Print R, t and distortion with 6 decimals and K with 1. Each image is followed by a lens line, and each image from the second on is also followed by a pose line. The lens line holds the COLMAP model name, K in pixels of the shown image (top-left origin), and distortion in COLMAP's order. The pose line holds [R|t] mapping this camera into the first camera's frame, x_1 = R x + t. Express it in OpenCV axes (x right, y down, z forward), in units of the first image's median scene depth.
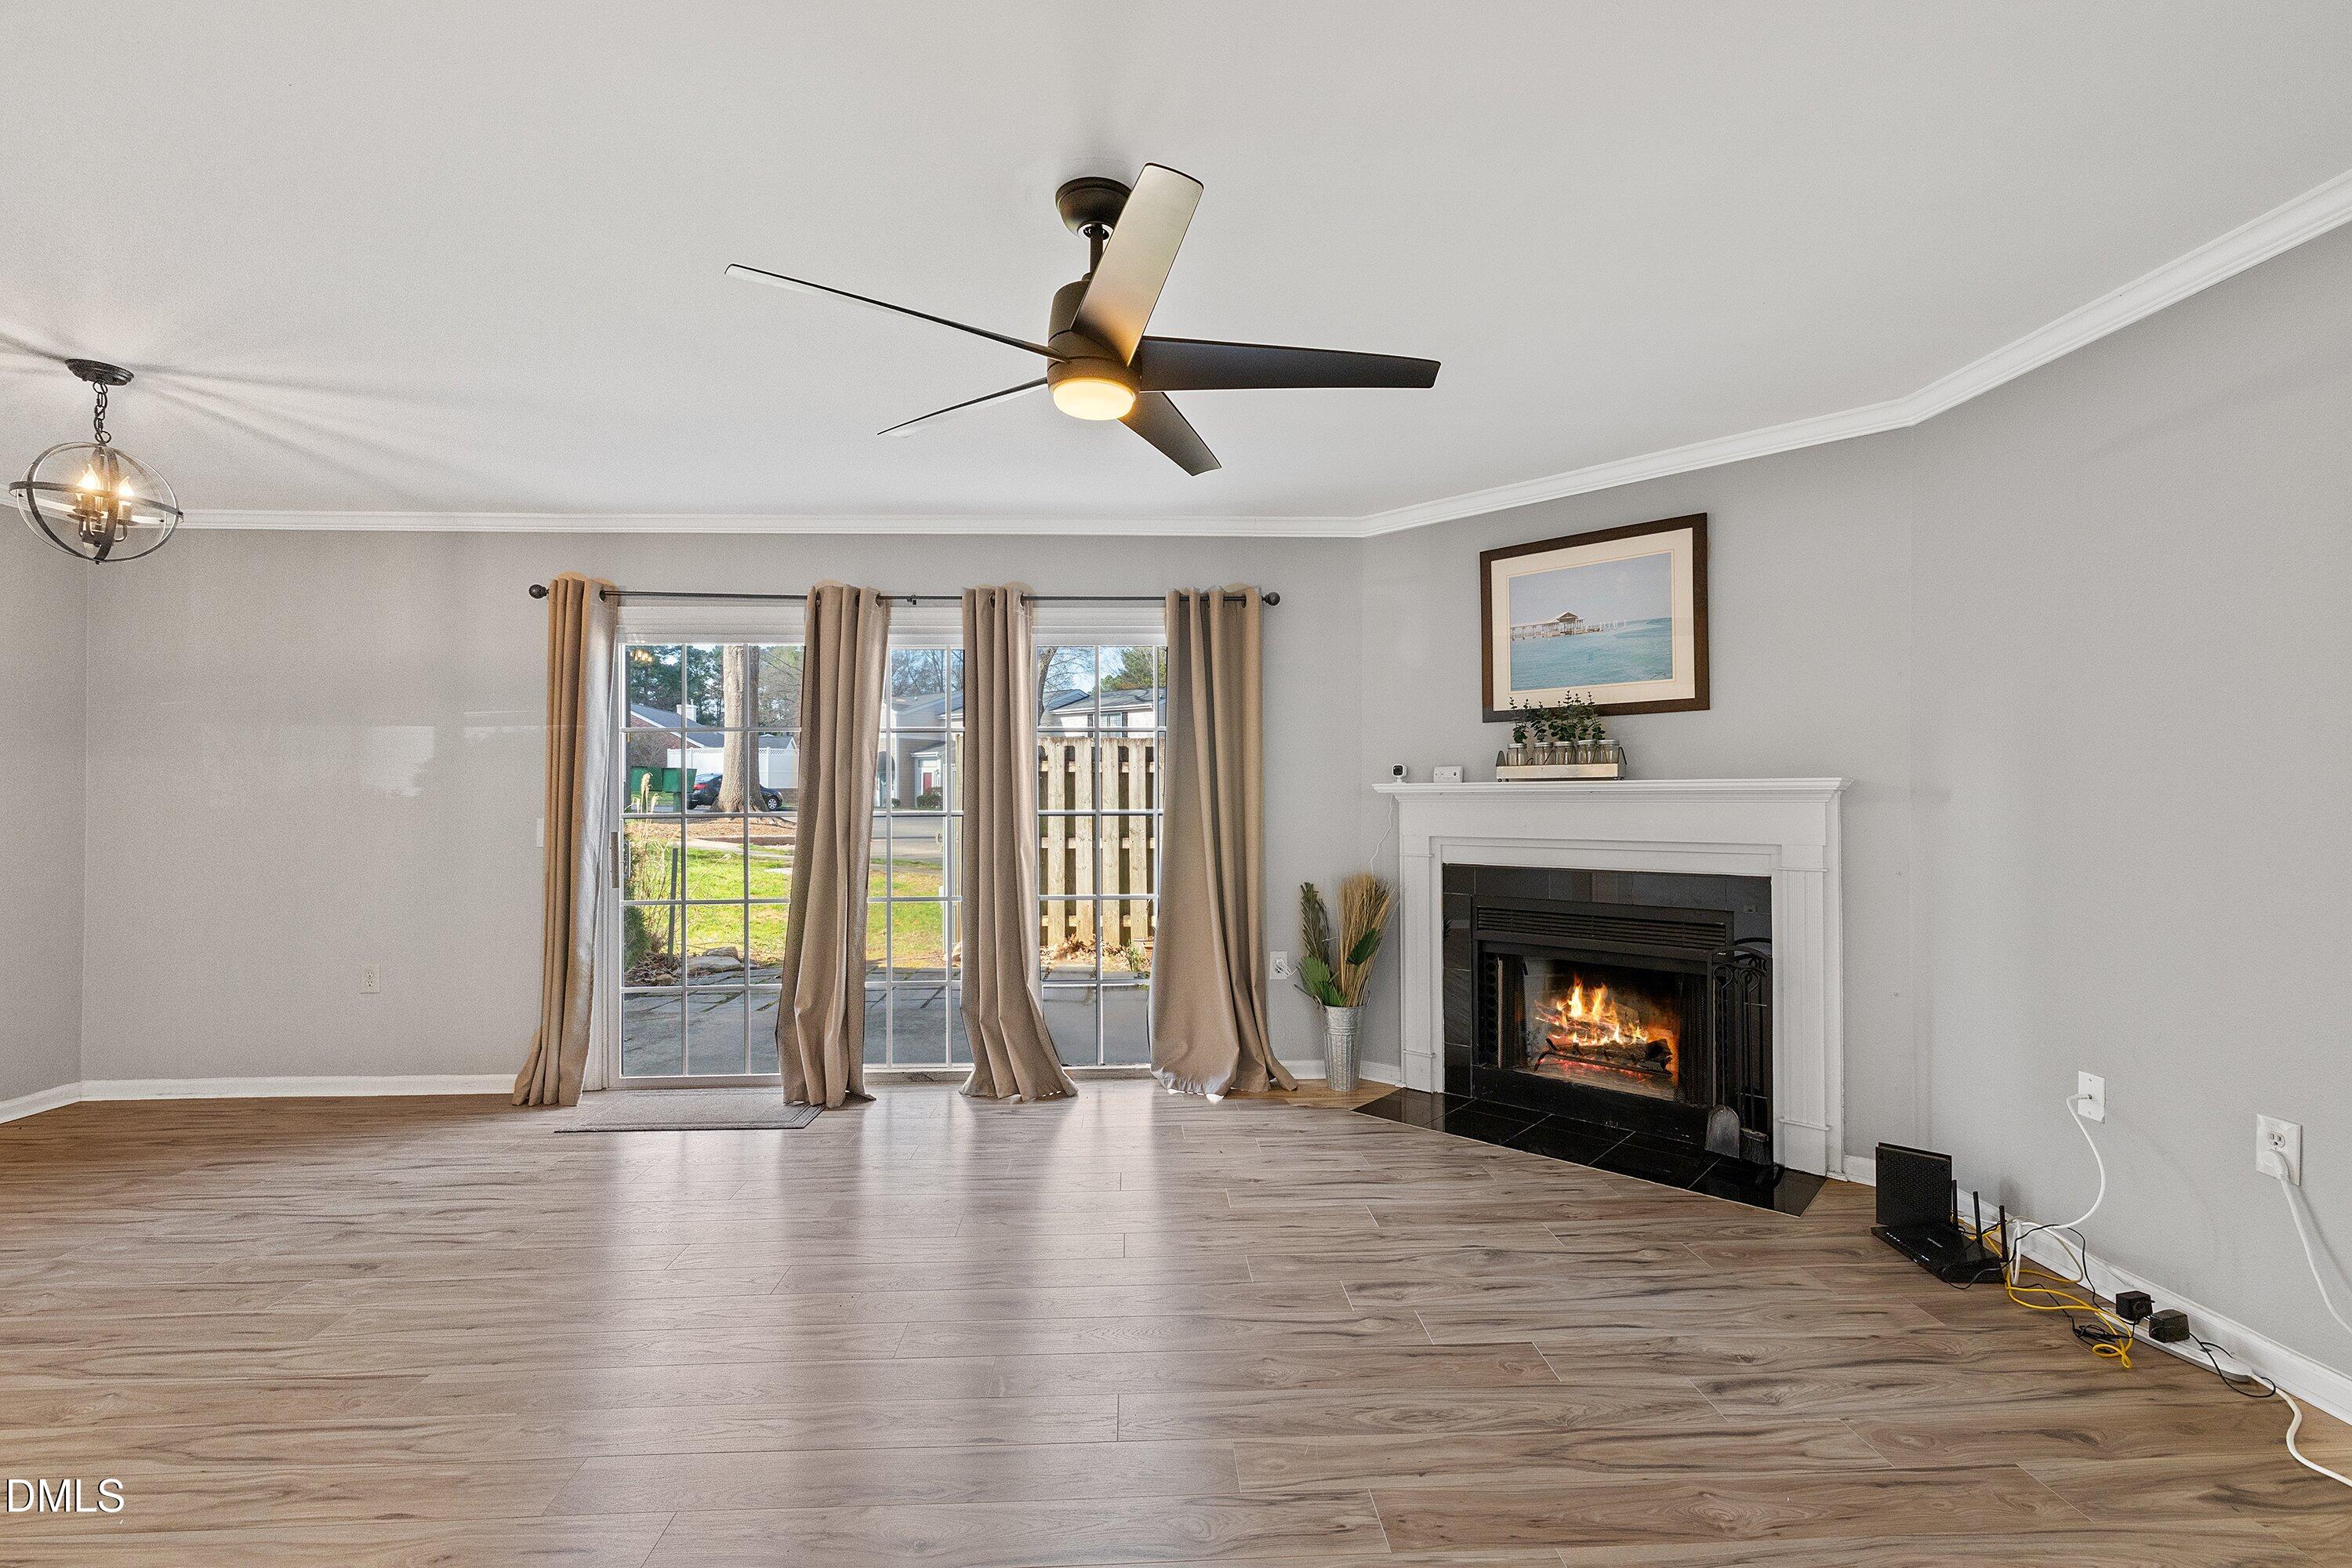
lens RADIAL K [[1018.3, 0, 1175.6], [0, 1018.3, 789.8], [0, 0, 1]] dist [-0.000918, 0.000656]
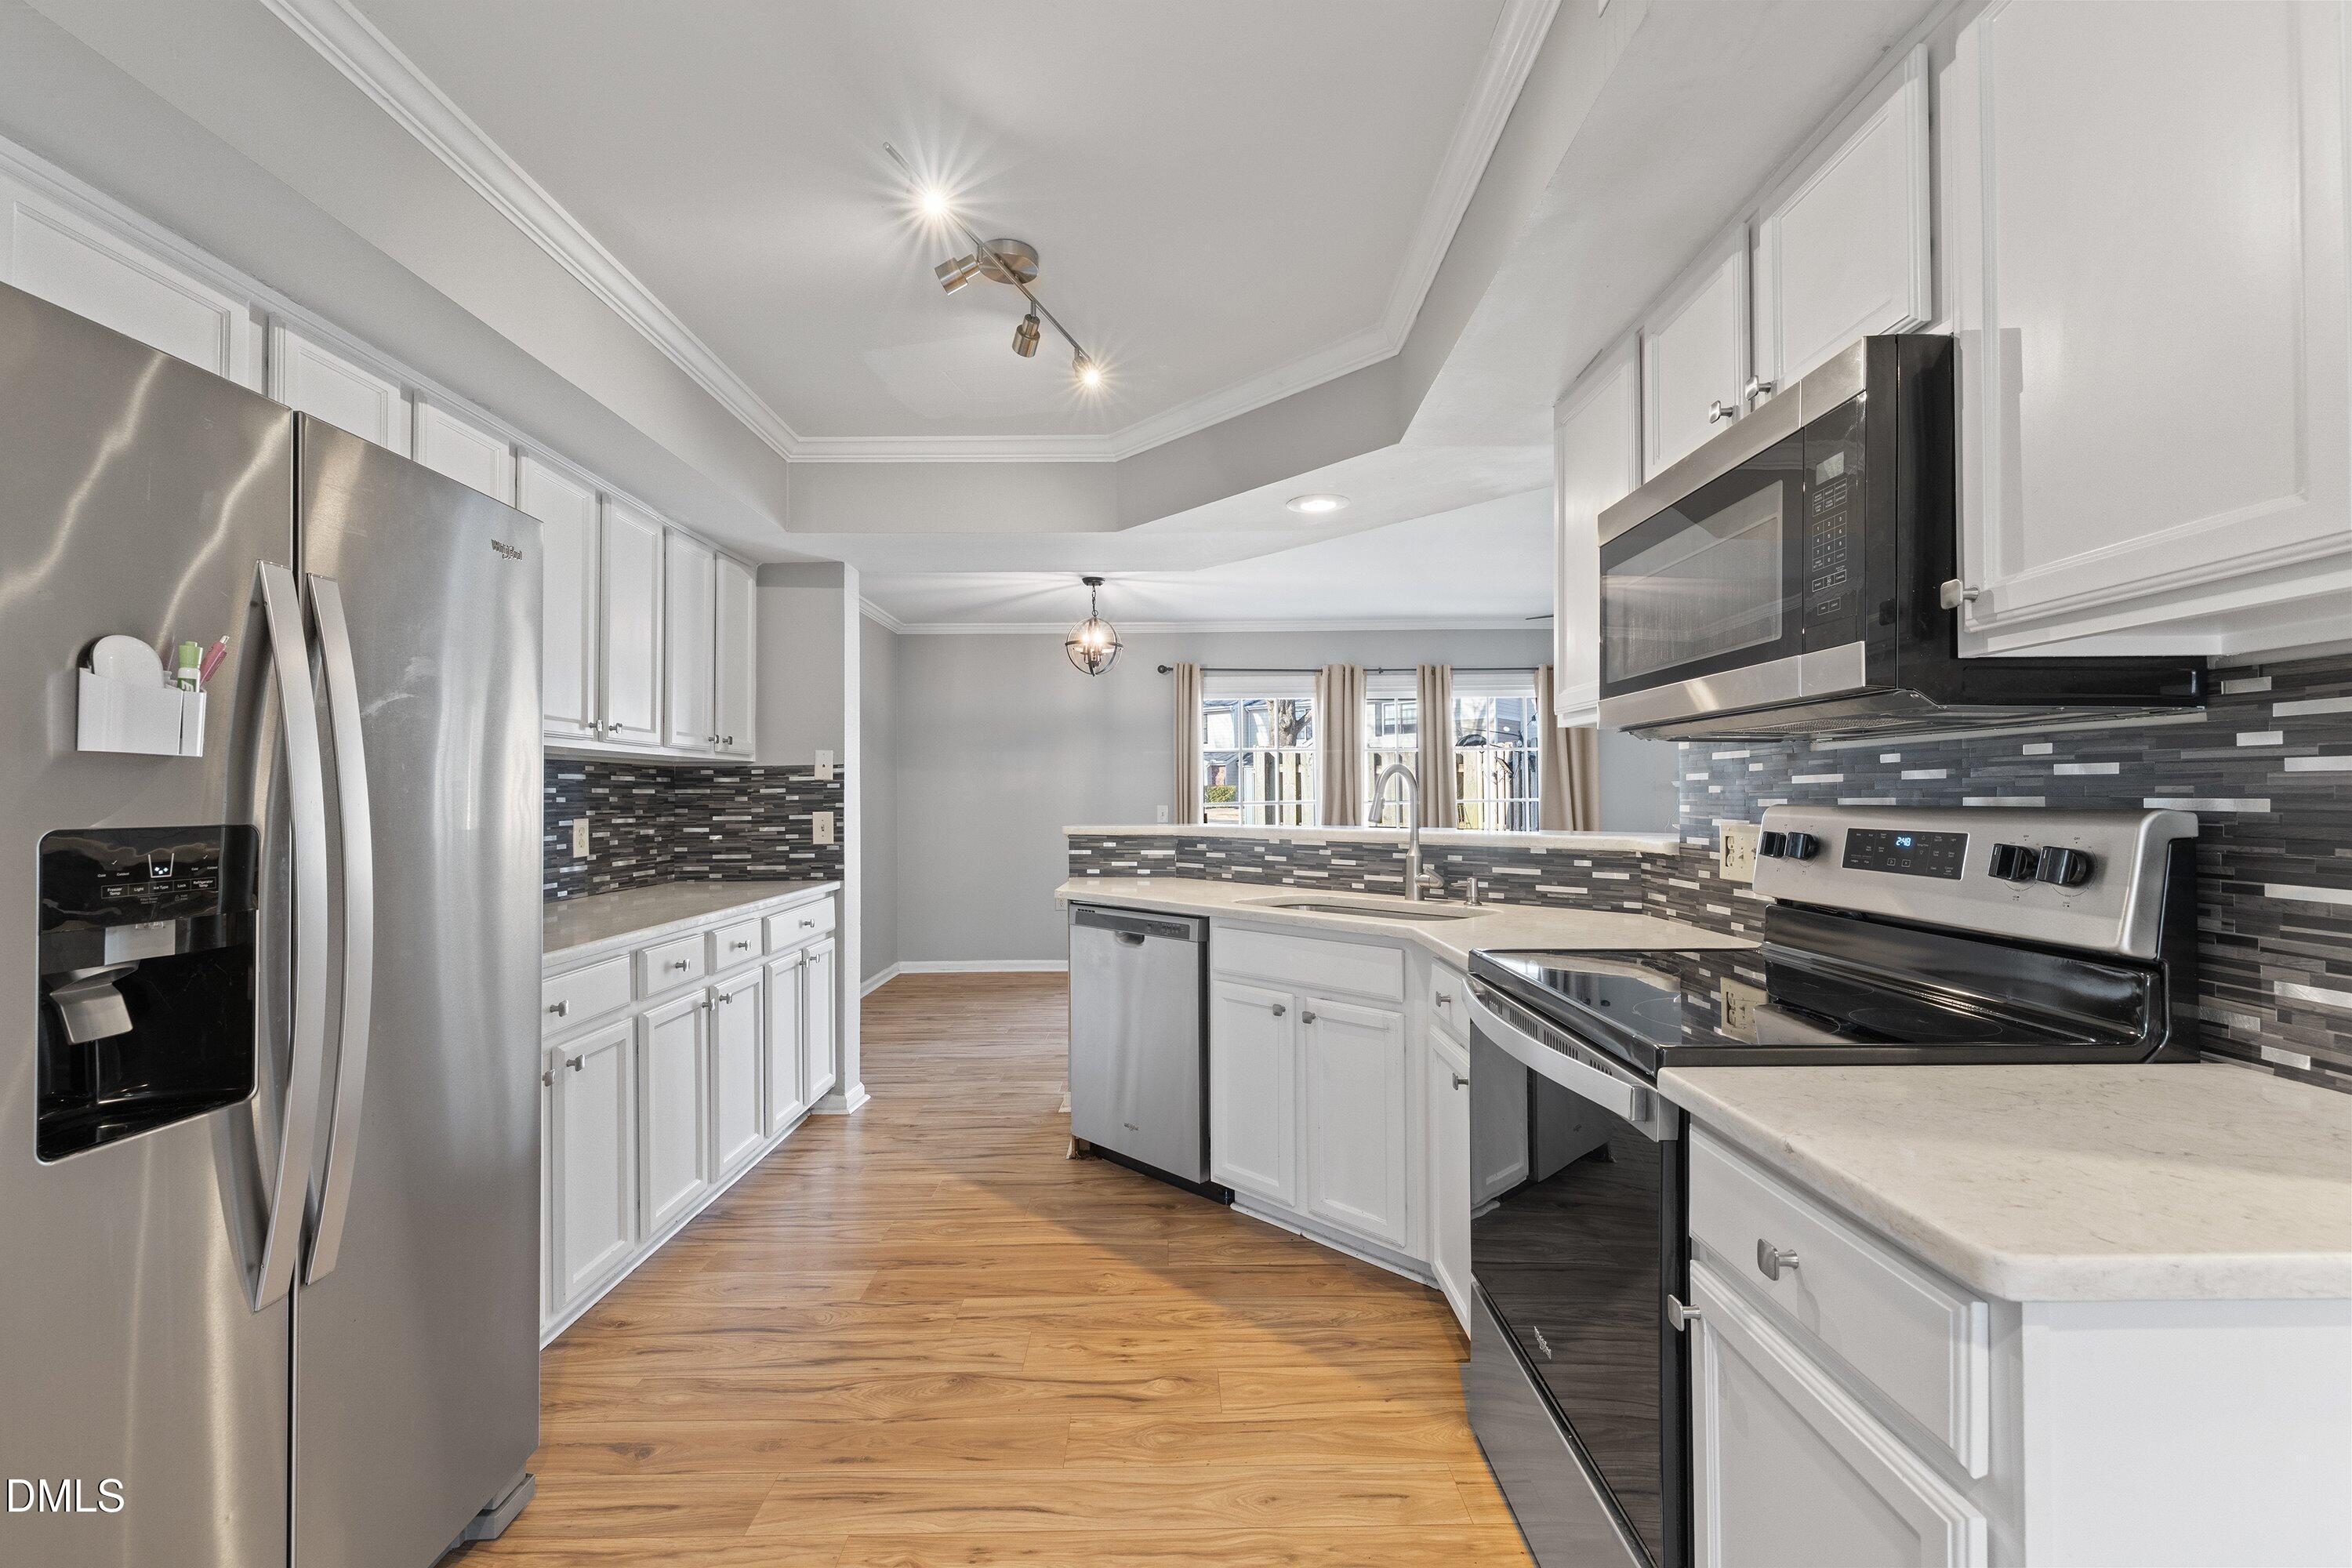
lens RADIAL K [[1018.3, 0, 1167.5], [0, 1018.3, 795.4], [0, 0, 1]] dist [-0.000918, 0.000656]
pose [[0.999242, -0.005933, -0.038478, -0.564688], [0.006187, 0.999960, 0.006480, 0.001049], [0.038438, -0.006714, 0.999238, -0.683851]]
